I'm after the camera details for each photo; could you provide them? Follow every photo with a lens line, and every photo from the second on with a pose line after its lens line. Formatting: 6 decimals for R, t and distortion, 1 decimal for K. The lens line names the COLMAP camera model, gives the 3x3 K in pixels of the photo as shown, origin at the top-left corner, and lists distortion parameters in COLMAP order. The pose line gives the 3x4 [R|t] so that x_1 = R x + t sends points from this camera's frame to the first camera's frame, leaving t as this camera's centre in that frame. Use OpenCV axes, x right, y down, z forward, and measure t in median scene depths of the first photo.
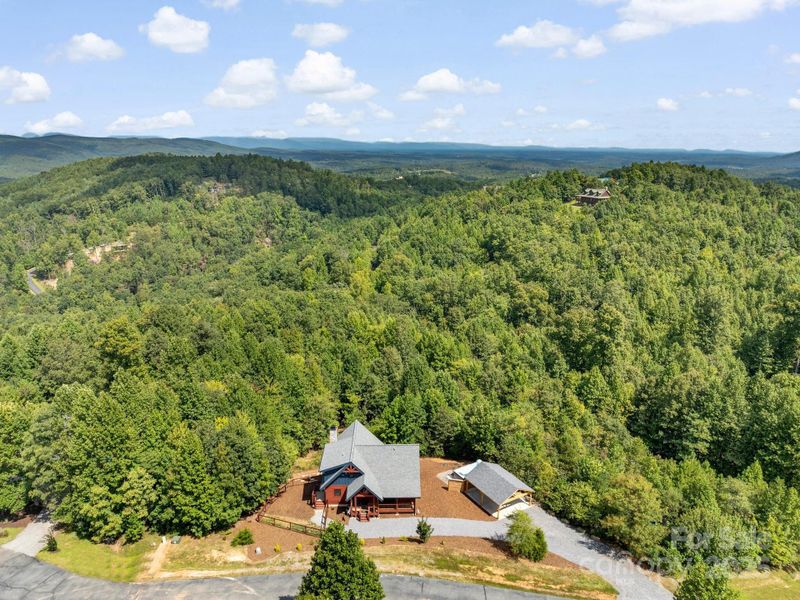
lens RADIAL K [[560.6, 0, 402.4], [0, 560.6, 298.8], [0, 0, 1]] dist [-0.038797, 0.000143]
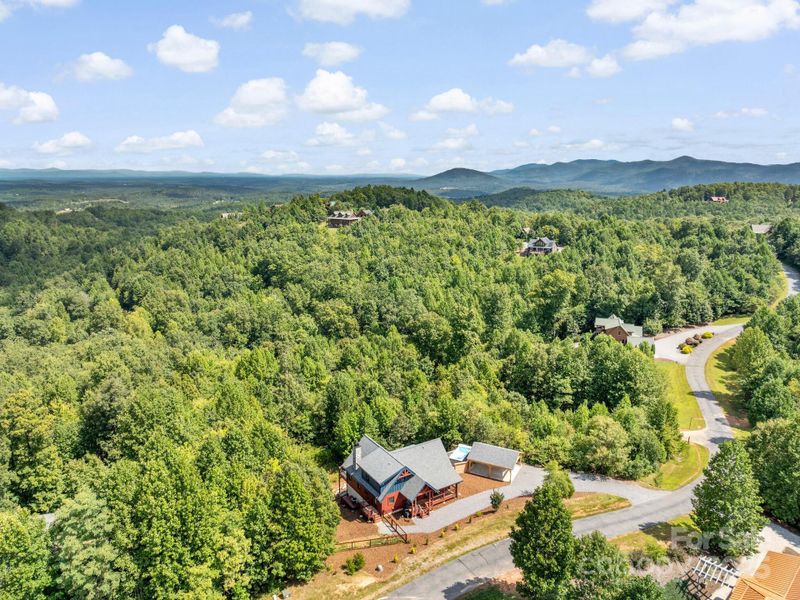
lens RADIAL K [[560.6, 0, 402.4], [0, 560.6, 298.8], [0, 0, 1]] dist [-0.038797, 0.000143]
pose [[0.849170, -0.115182, 0.515406, -0.334564], [0.138164, 0.990389, -0.006304, -0.010390], [-0.509726, 0.076564, 0.856923, 0.034358]]
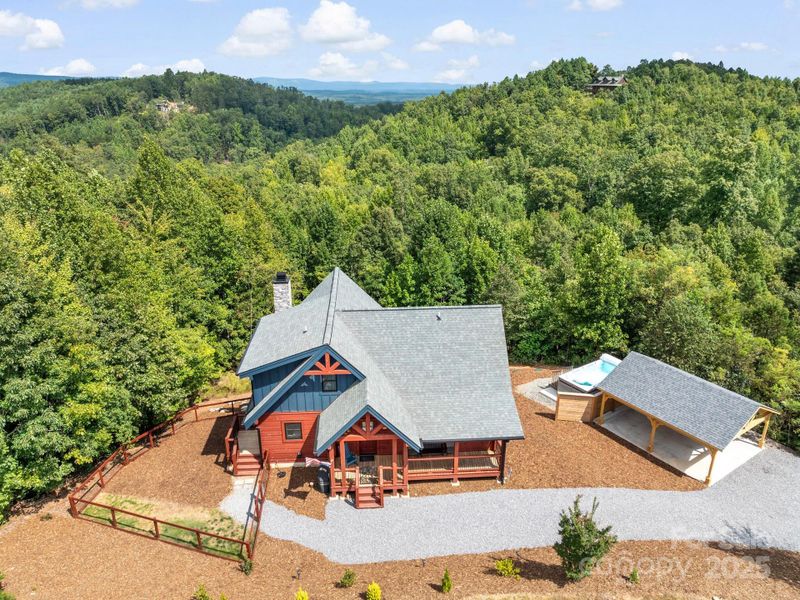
lens RADIAL K [[560.6, 0, 402.4], [0, 560.6, 298.8], [0, 0, 1]] dist [-0.038797, 0.000143]
pose [[0.998702, -0.018749, 0.047351, -0.033426], [0.014065, 0.995148, 0.097379, 0.125982], [-0.048947, -0.096586, 0.994120, 0.356546]]
